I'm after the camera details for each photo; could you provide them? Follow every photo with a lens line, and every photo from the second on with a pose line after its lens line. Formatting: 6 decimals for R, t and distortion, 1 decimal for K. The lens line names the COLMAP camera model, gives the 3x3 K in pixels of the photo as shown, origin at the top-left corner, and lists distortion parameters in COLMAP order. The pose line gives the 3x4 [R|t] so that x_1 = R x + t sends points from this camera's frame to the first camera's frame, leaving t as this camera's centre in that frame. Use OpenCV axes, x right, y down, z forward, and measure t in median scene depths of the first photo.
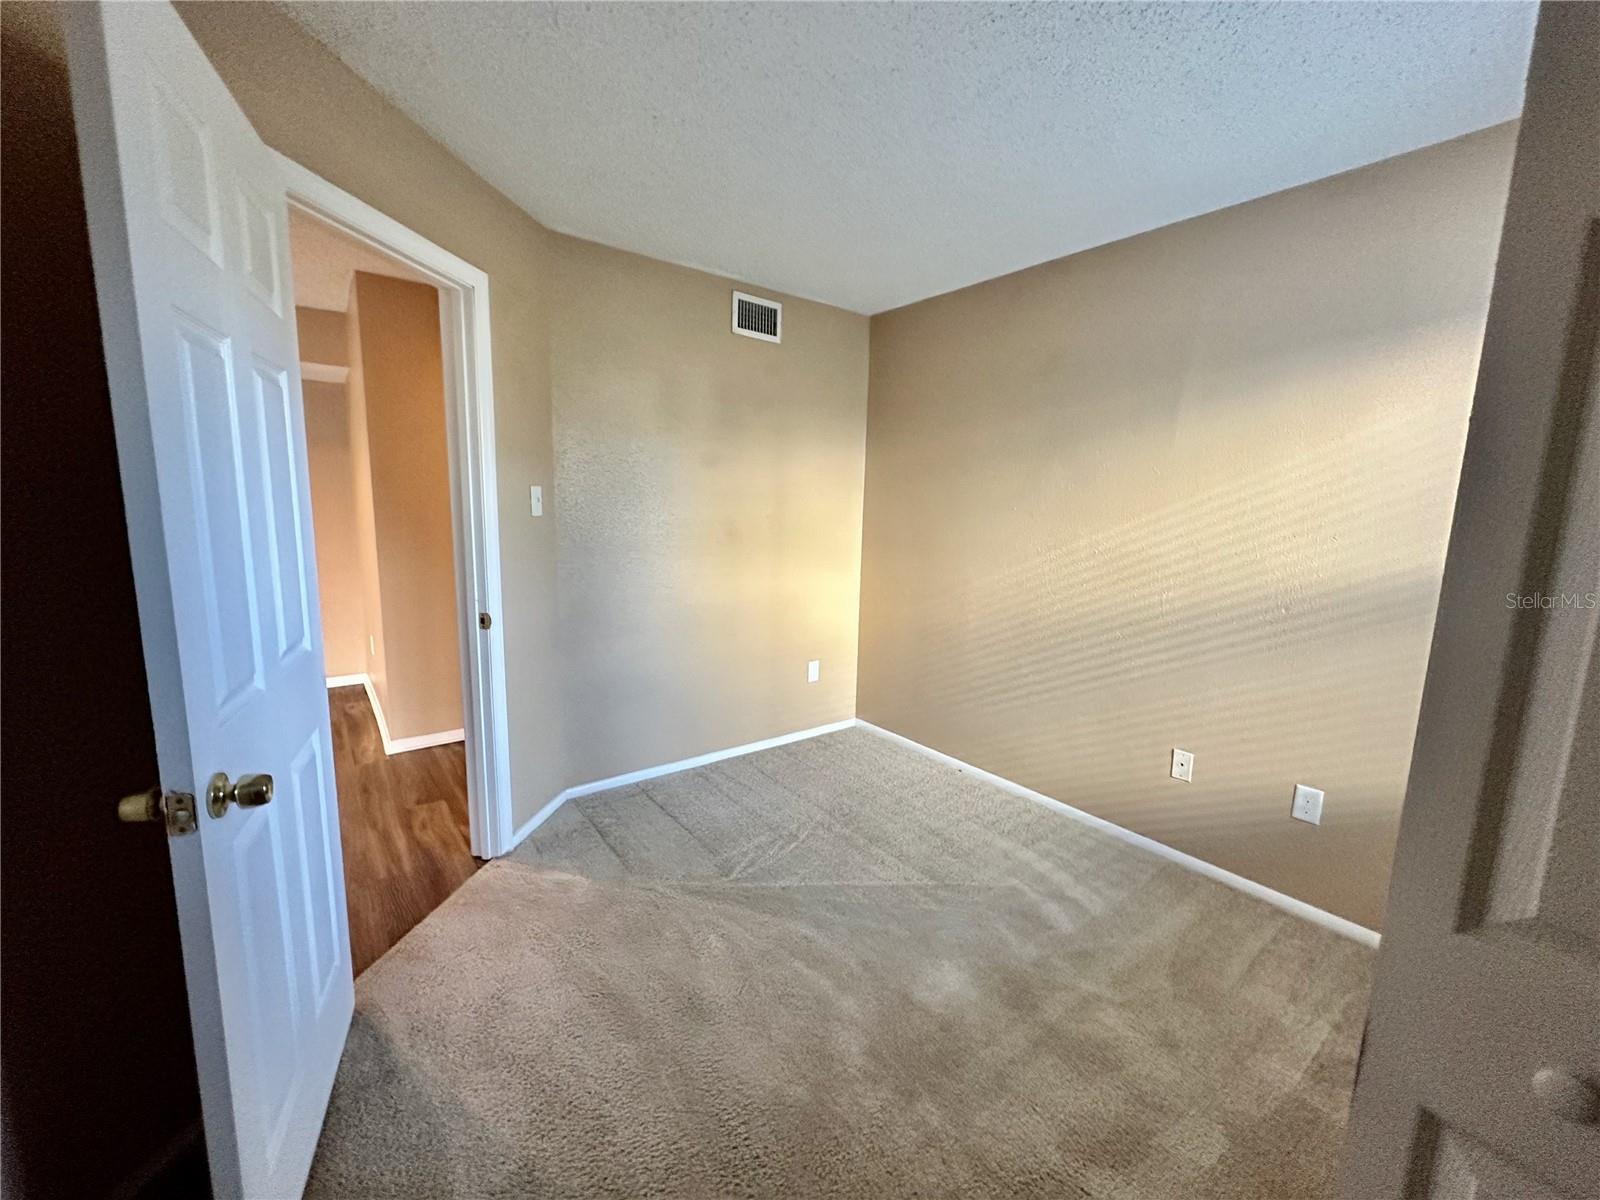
lens RADIAL K [[634.5, 0, 800.5], [0, 634.5, 596.4], [0, 0, 1]] dist [-0.003976, 0.000093]
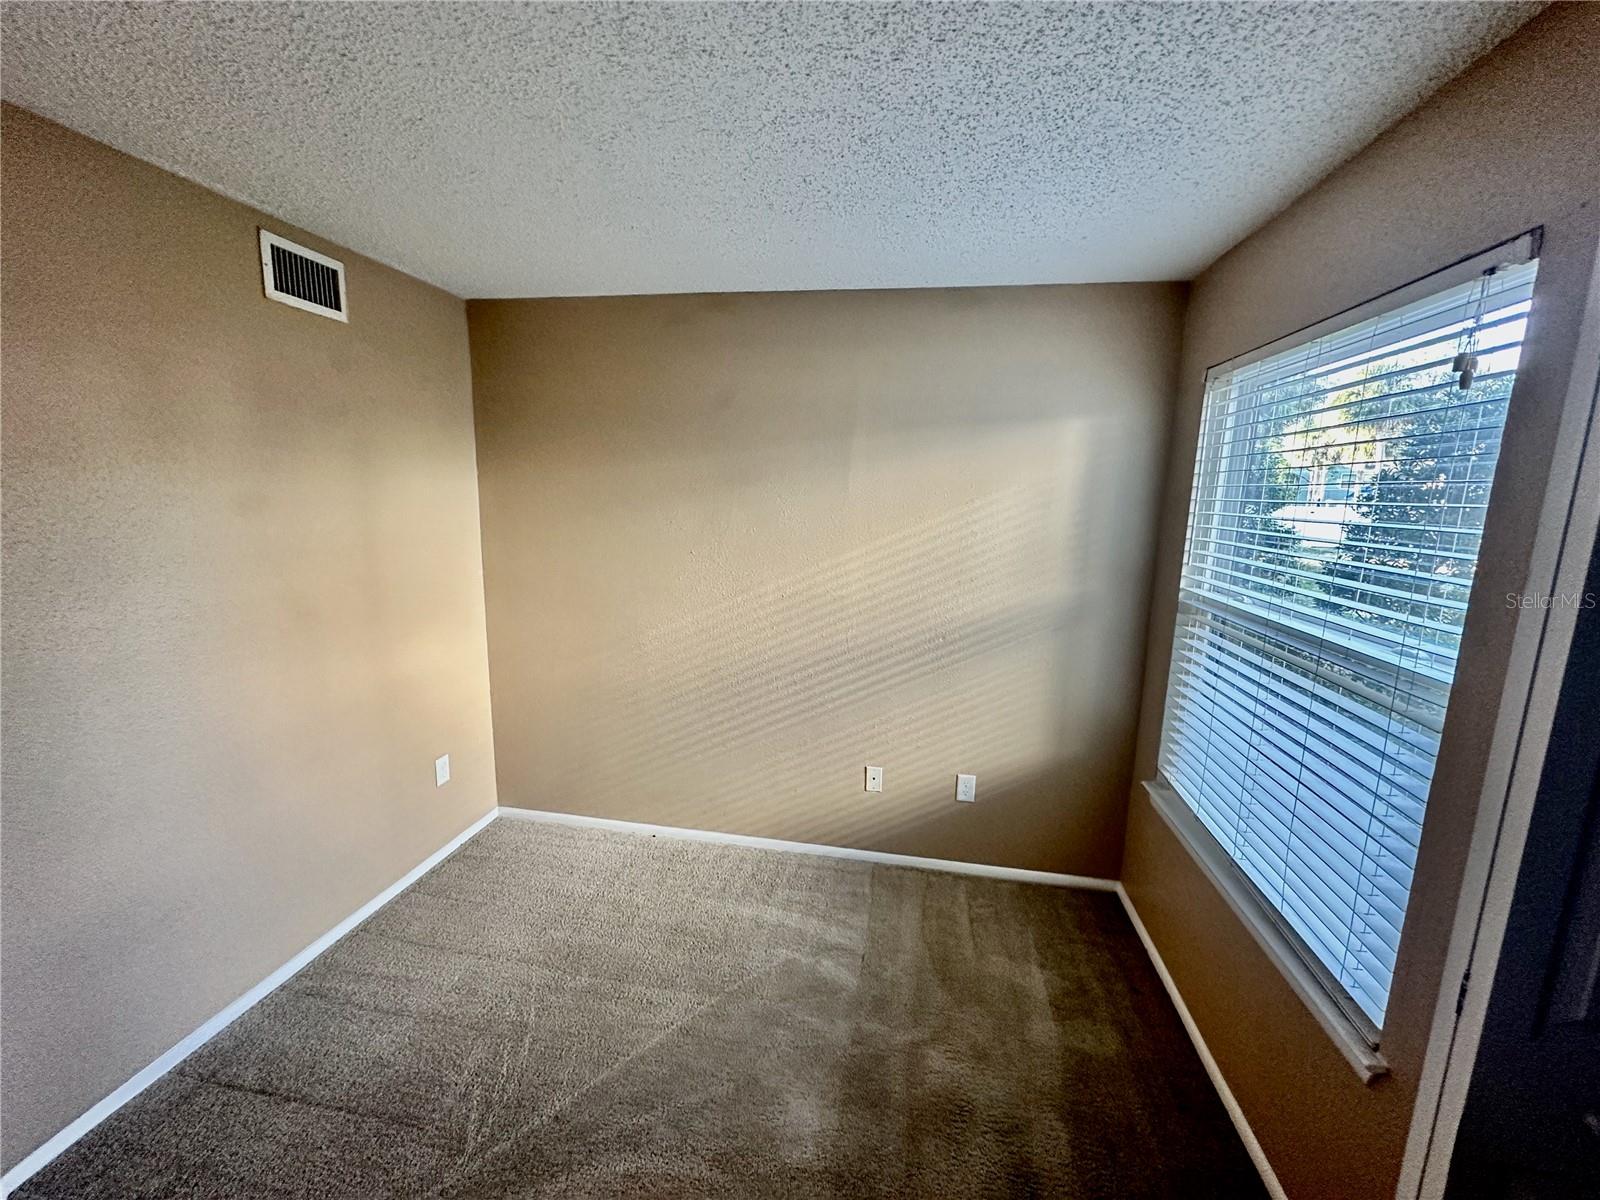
lens RADIAL K [[634.5, 0, 803.3], [0, 634.5, 599.8], [0, 0, 1]] dist [-0.003976, 0.000093]
pose [[0.738301, -0.119491, 0.663802, -0.192143], [0.091775, 0.992826, 0.076643, -0.139670], [-0.668198, 0.004335, 0.743971, 0.217209]]
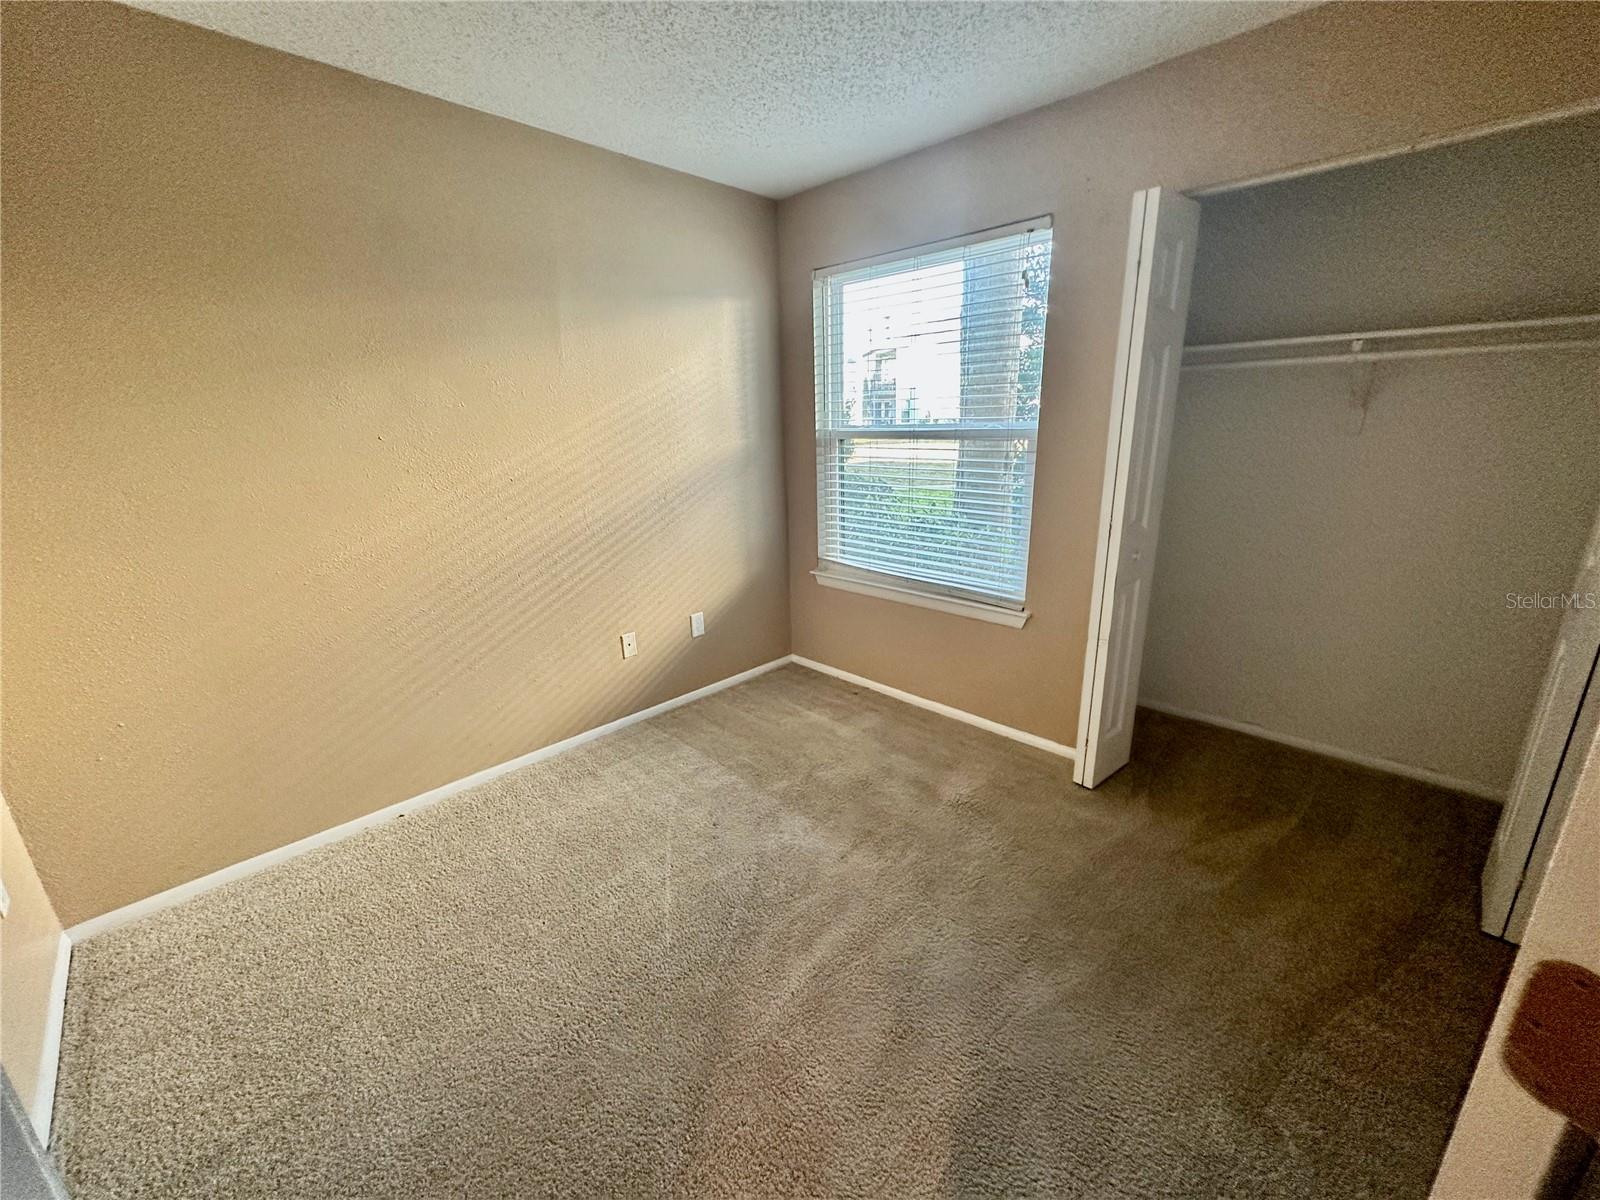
lens RADIAL K [[634.5, 0, 797.5], [0, 634.5, 602.9], [0, 0, 1]] dist [-0.003976, 0.000093]
pose [[-0.132617, -0.300735, 0.944442, -0.509927], [0.164384, 0.932989, 0.320171, -0.130161], [-0.977441, 0.197712, -0.074294, 0.700705]]
